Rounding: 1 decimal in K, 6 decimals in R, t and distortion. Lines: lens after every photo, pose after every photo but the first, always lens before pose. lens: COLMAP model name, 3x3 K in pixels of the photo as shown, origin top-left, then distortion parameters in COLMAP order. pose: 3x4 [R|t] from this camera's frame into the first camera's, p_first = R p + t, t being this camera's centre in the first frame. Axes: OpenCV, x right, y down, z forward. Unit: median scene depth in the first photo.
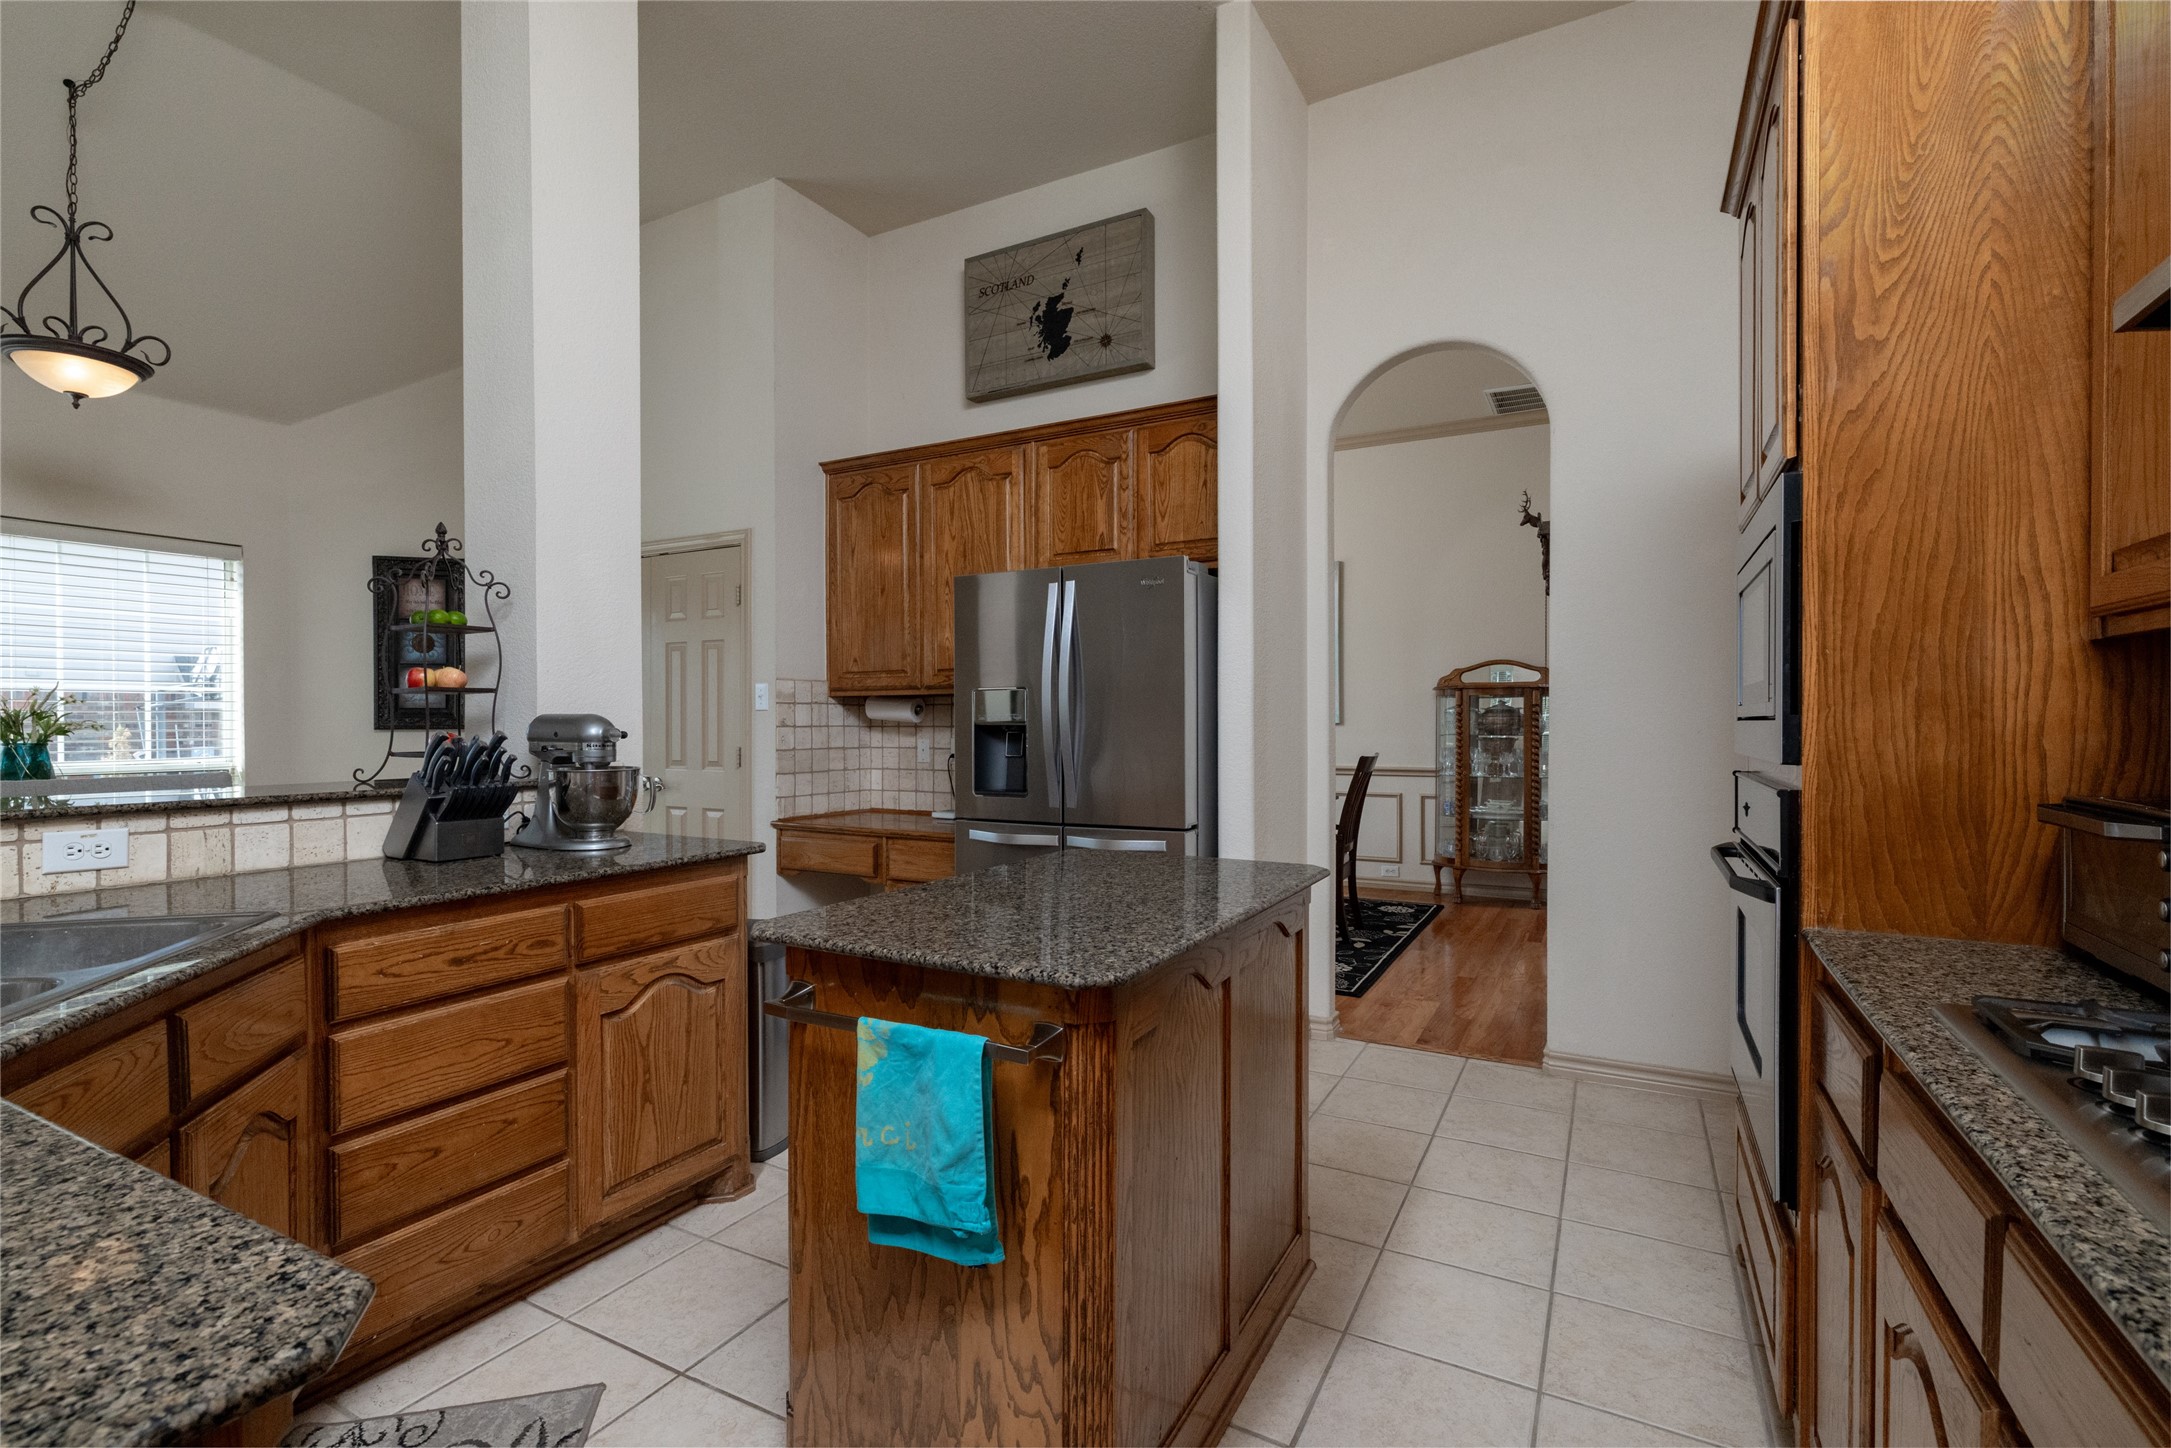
lens RADIAL K [[961.3, 0, 1098.7], [0, 961.3, 725.0], [0, 0, 1]] dist [-0.002905, -0.000021]
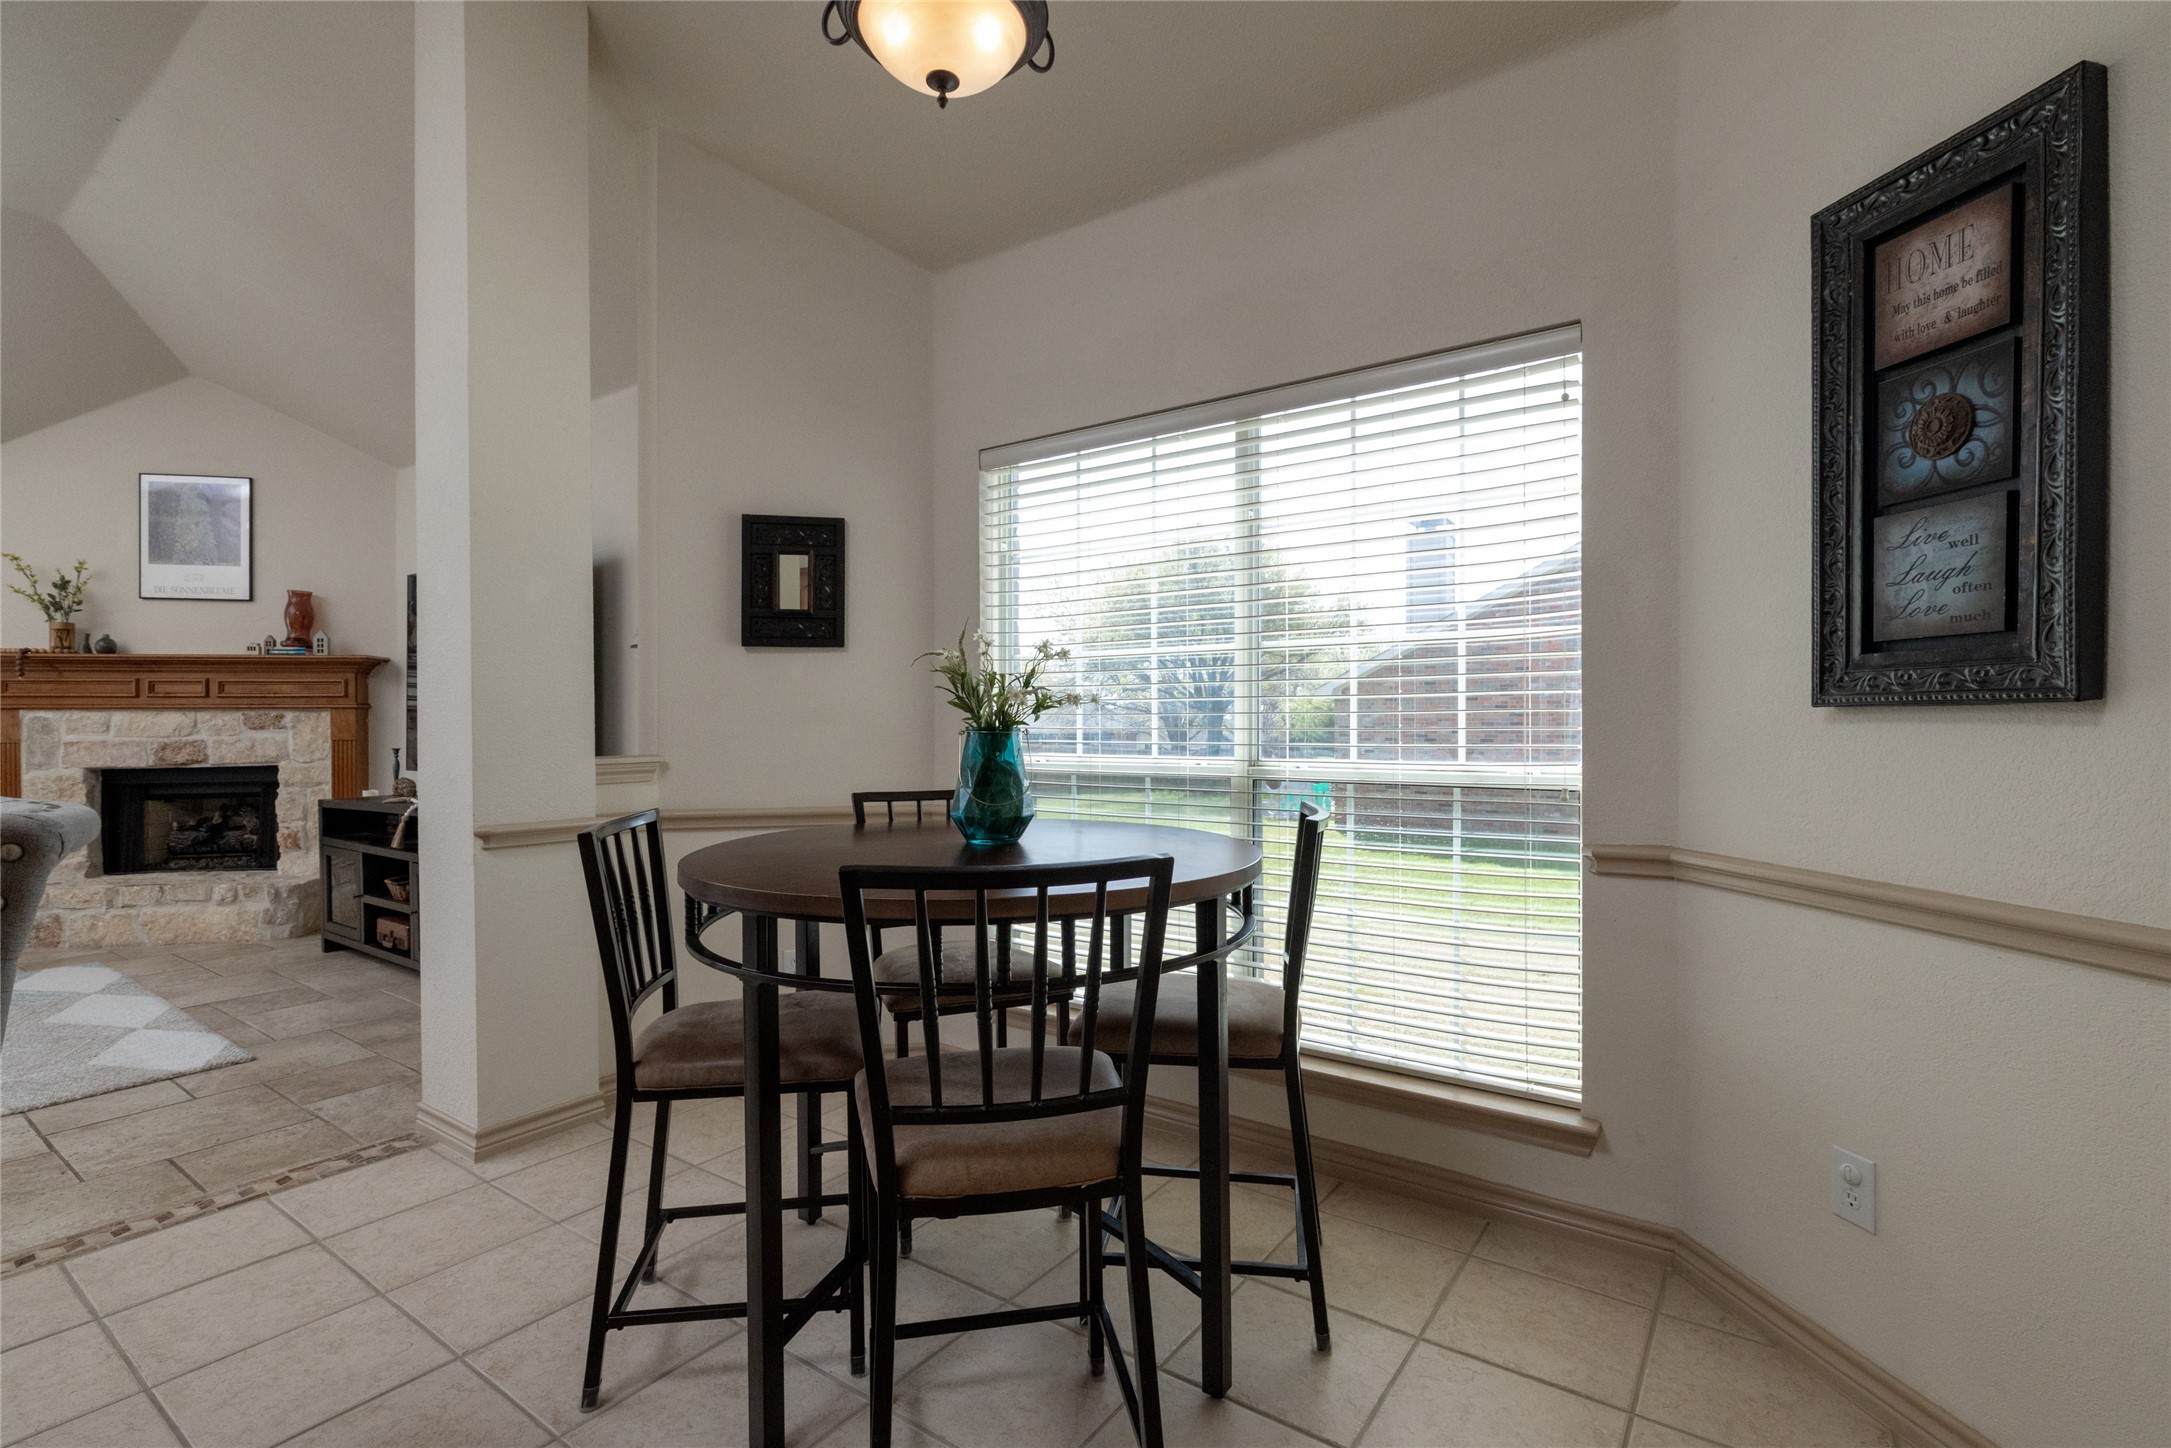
lens RADIAL K [[1001.0, 0, 1071.3], [0, 1001.0, 727.9], [0, 0, 1]] dist [-0.005639, 0.003389]
pose [[-0.139284, 0.006801, -0.990229, -0.514729], [0.000556, 0.999977, 0.006790, 0.014535], [0.990252, 0.000395, -0.139285, 1.148744]]
